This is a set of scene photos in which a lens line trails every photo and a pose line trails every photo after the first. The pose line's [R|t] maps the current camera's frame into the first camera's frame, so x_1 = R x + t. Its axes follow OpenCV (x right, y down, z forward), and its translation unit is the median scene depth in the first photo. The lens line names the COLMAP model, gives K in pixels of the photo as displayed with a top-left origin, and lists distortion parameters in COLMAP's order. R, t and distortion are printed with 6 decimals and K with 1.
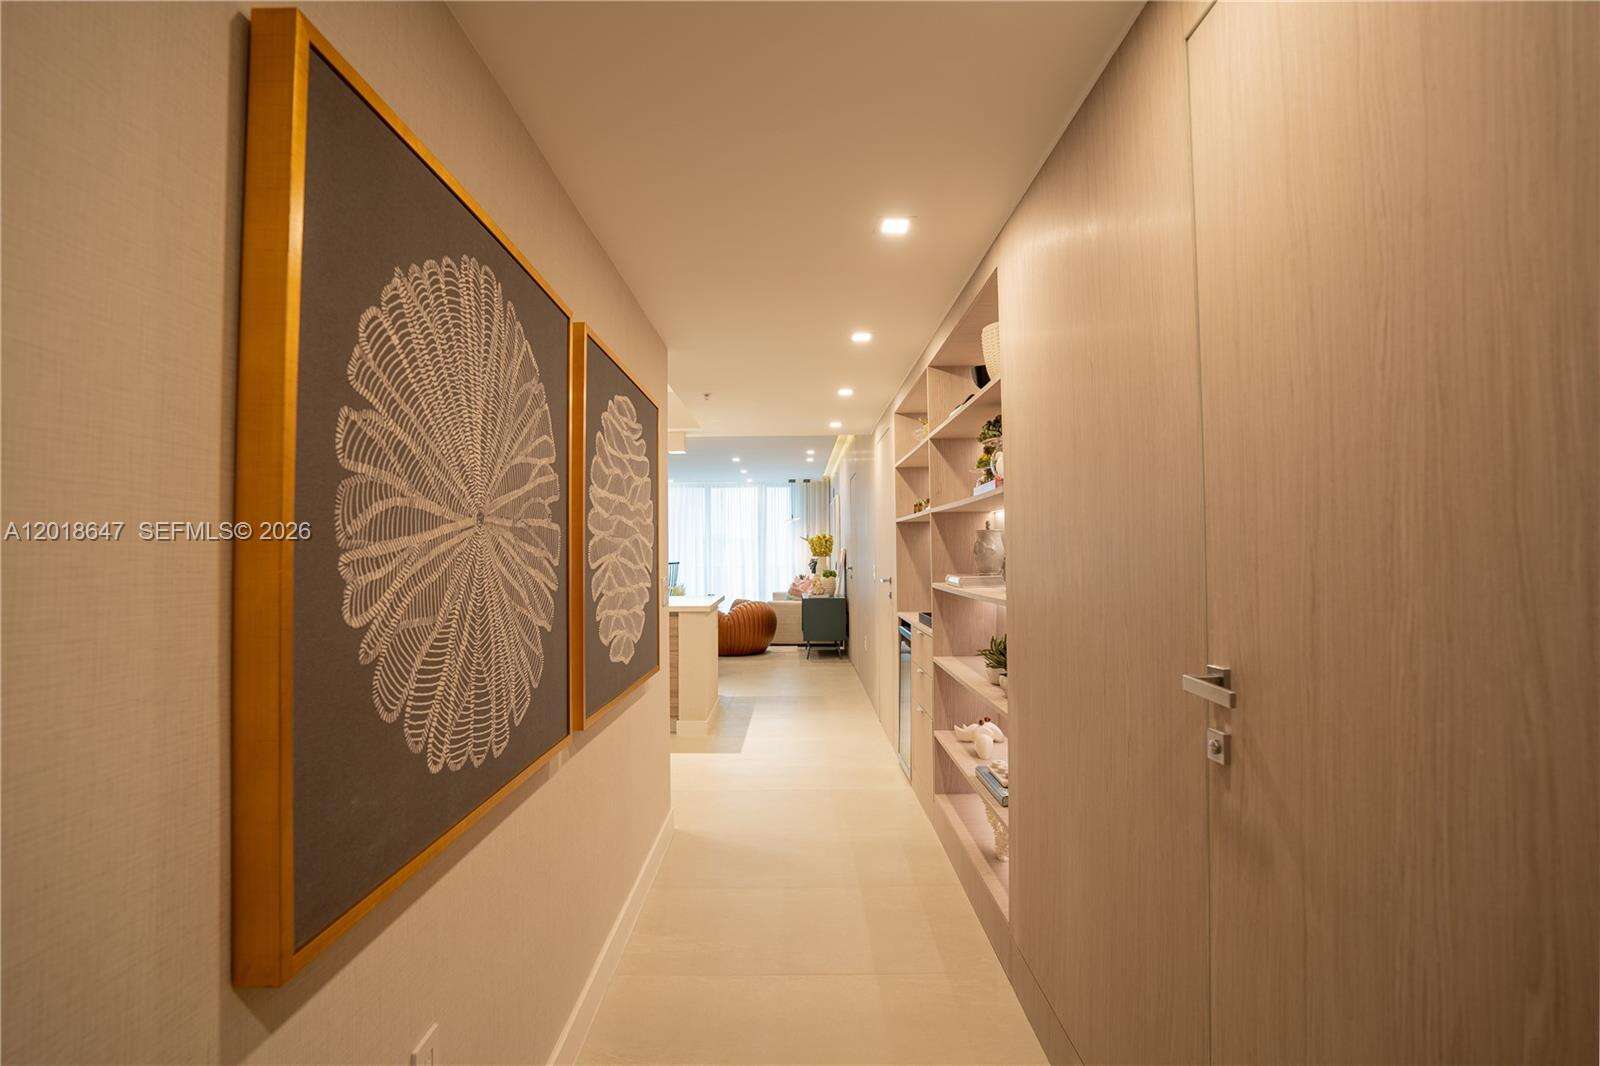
lens RADIAL K [[737.7, 0, 799.8], [0, 737.7, 536.5], [0, 0, 1]] dist [-0.034682, 0.003402]
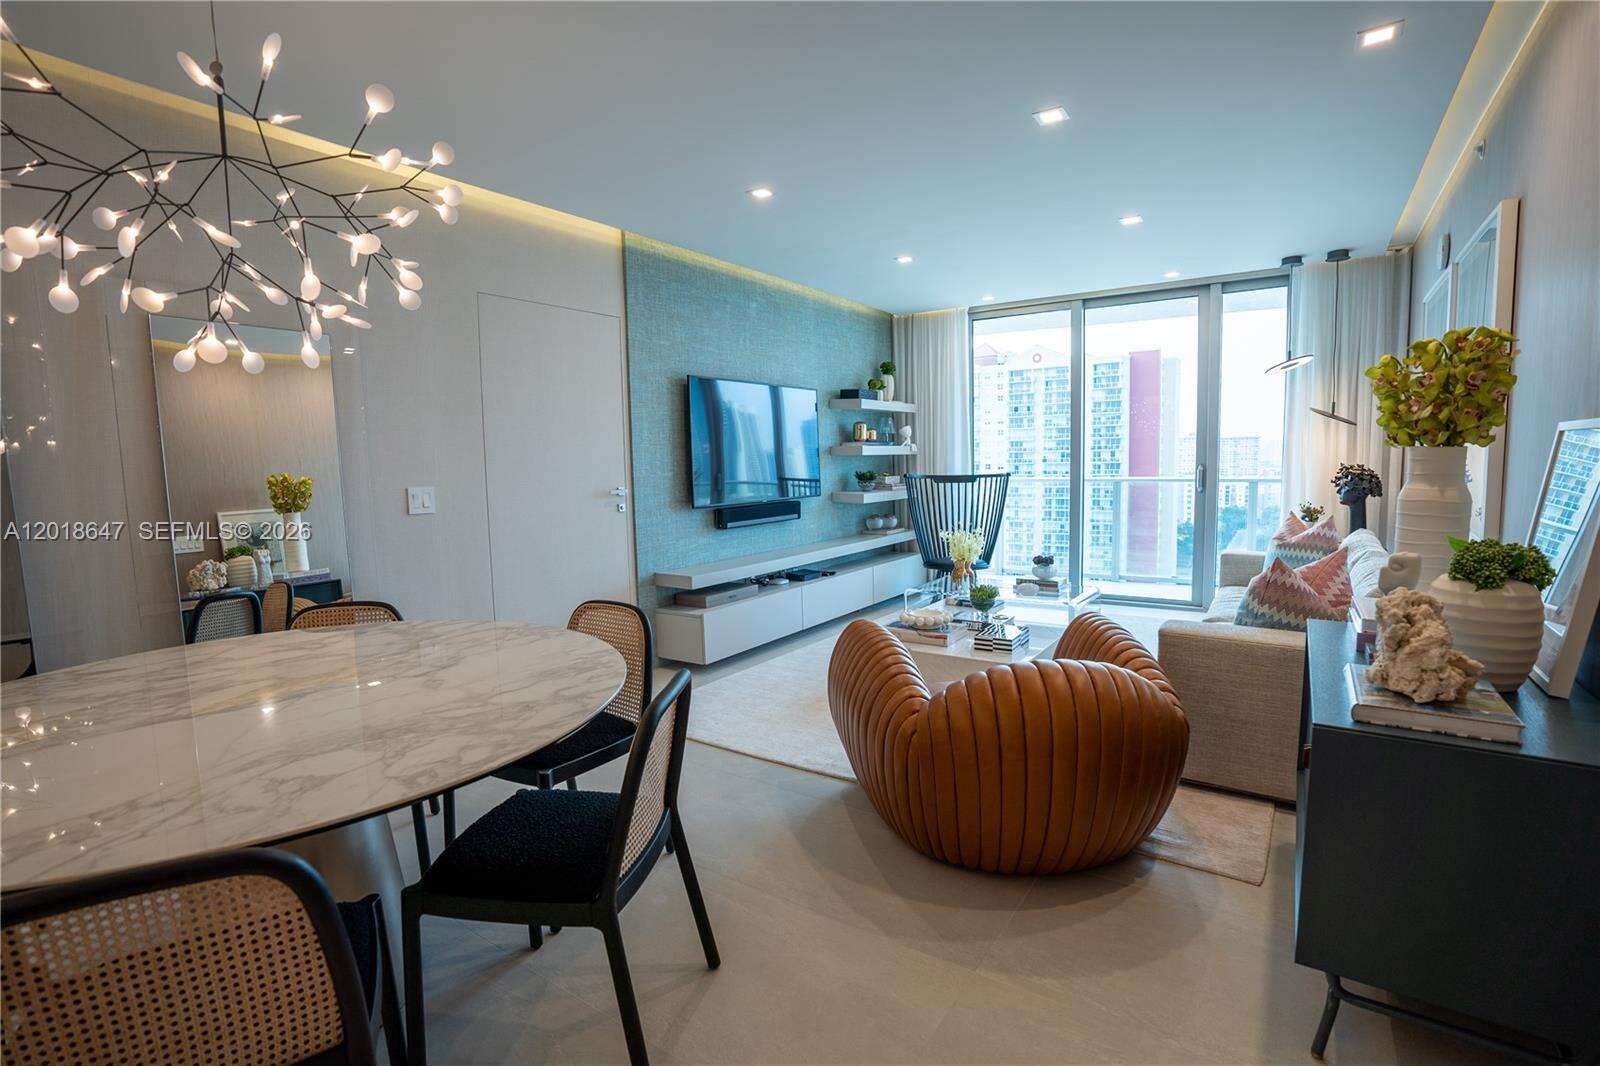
lens RADIAL K [[737.7, 0, 793.6], [0, 737.7, 529.9], [0, 0, 1]] dist [-0.034682, 0.003402]
pose [[0.814539, 0.046104, -0.578274, 0.002440], [0.027582, 0.992632, 0.117991, 0.014550], [0.579453, -0.112058, 0.807266, 0.587891]]
